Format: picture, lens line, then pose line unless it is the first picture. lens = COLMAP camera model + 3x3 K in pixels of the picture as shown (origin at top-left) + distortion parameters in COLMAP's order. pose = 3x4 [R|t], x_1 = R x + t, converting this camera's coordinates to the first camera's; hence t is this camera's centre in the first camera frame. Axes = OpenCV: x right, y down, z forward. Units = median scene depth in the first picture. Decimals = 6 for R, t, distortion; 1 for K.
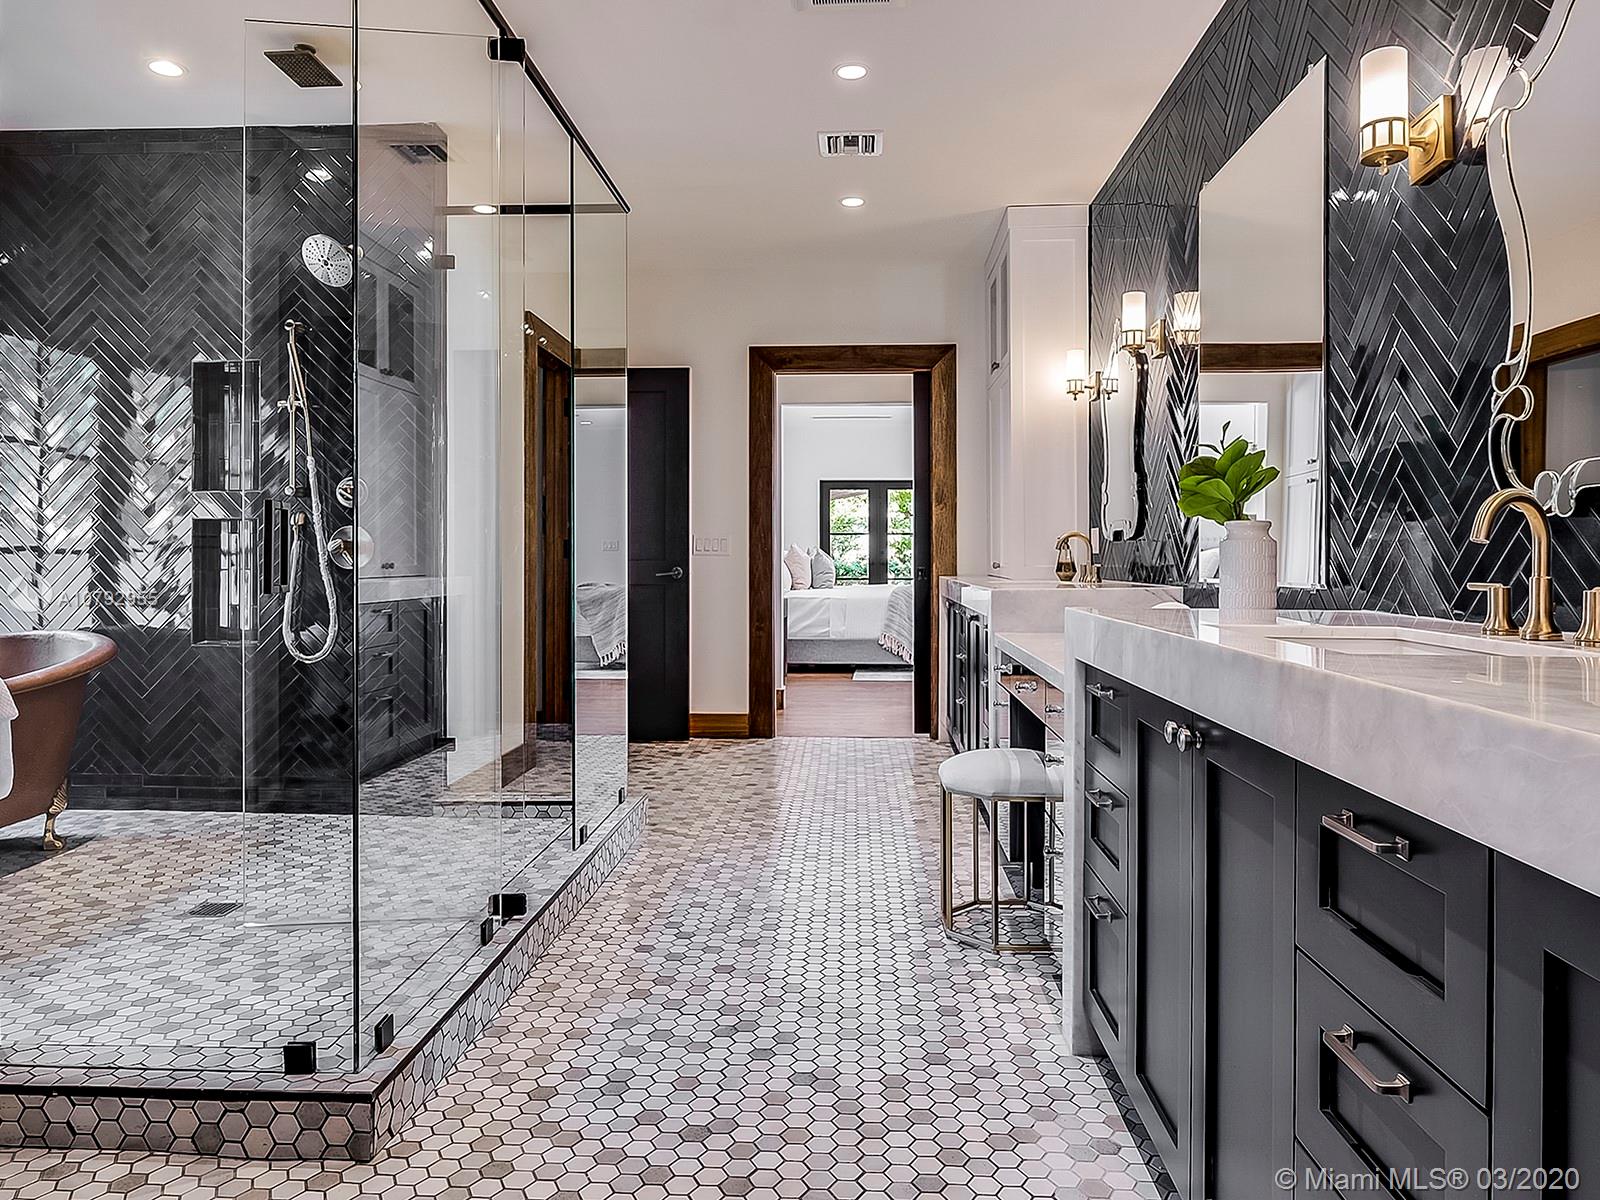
lens RADIAL K [[938.1, 0, 802.5], [0, 938.1, 587.5], [0, 0, 1]] dist [0.003175, 0.000293]
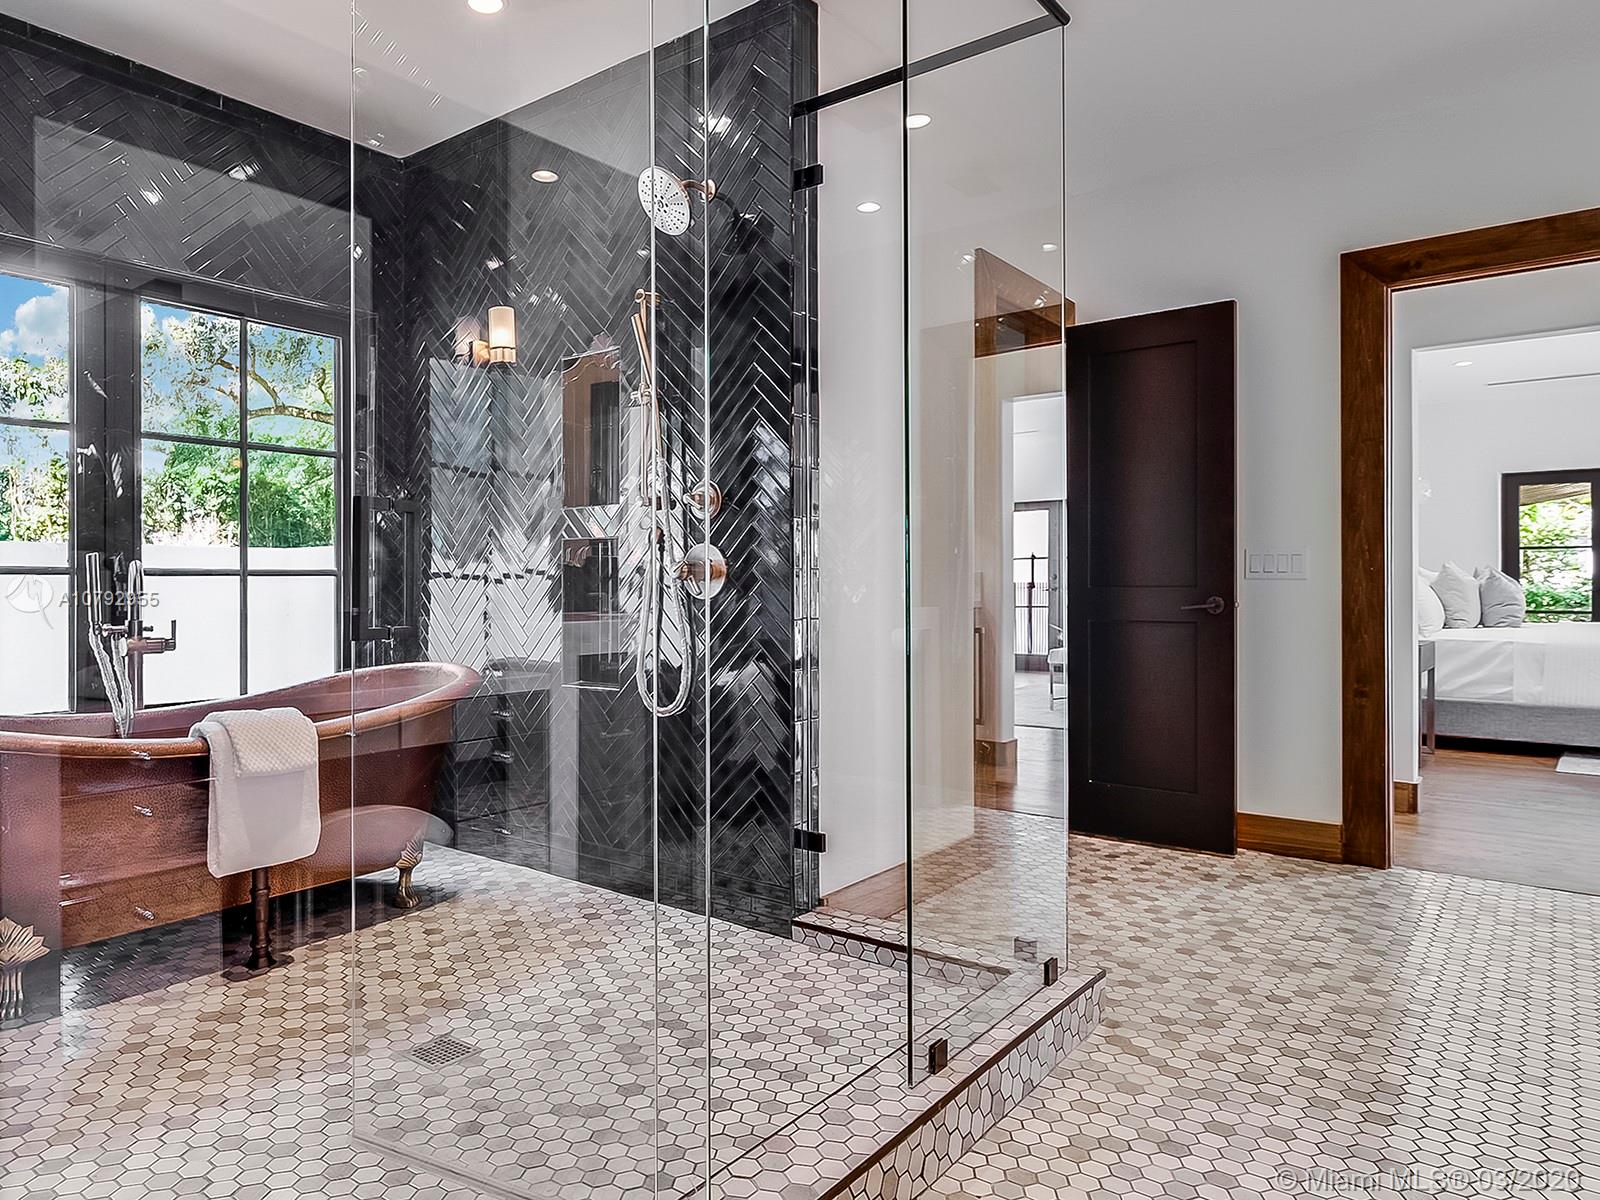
lens RADIAL K [[938.1, 0, 802.5], [0, 938.1, 587.5], [0, 0, 1]] dist [0.003175, 0.000293]
pose [[0.807640, 0.000168, -0.589676, 0.029402], [-0.015898, 0.999643, -0.021490, -0.010307], [0.589462, 0.026731, 0.807354, 0.315833]]
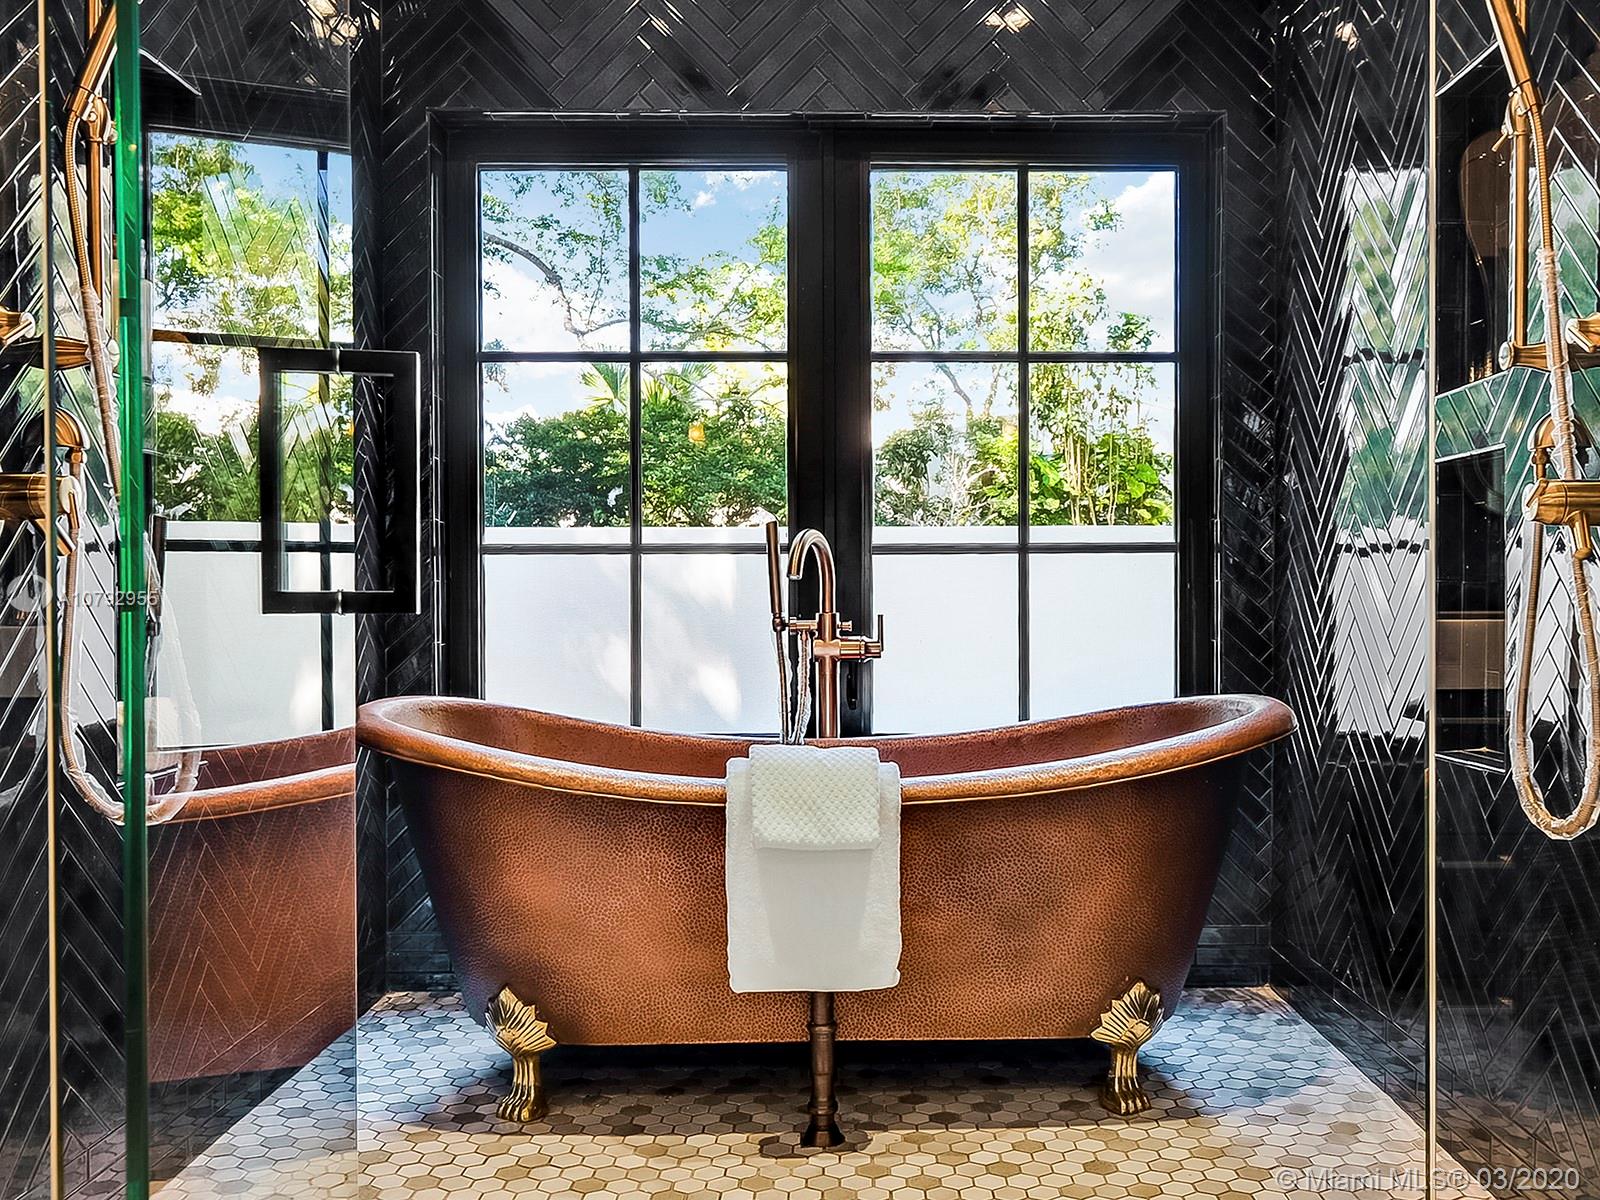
lens RADIAL K [[1522.8, 0, 799.5], [0, 1522.8, 558.3], [0, 0, 1]] dist [0.054721, -0.014317]
pose [[0.076650, -0.007471, -0.997030, 0.039777], [-0.021915, 0.999718, -0.009176, -0.015139], [0.996817, 0.022553, 0.076464, 0.505651]]
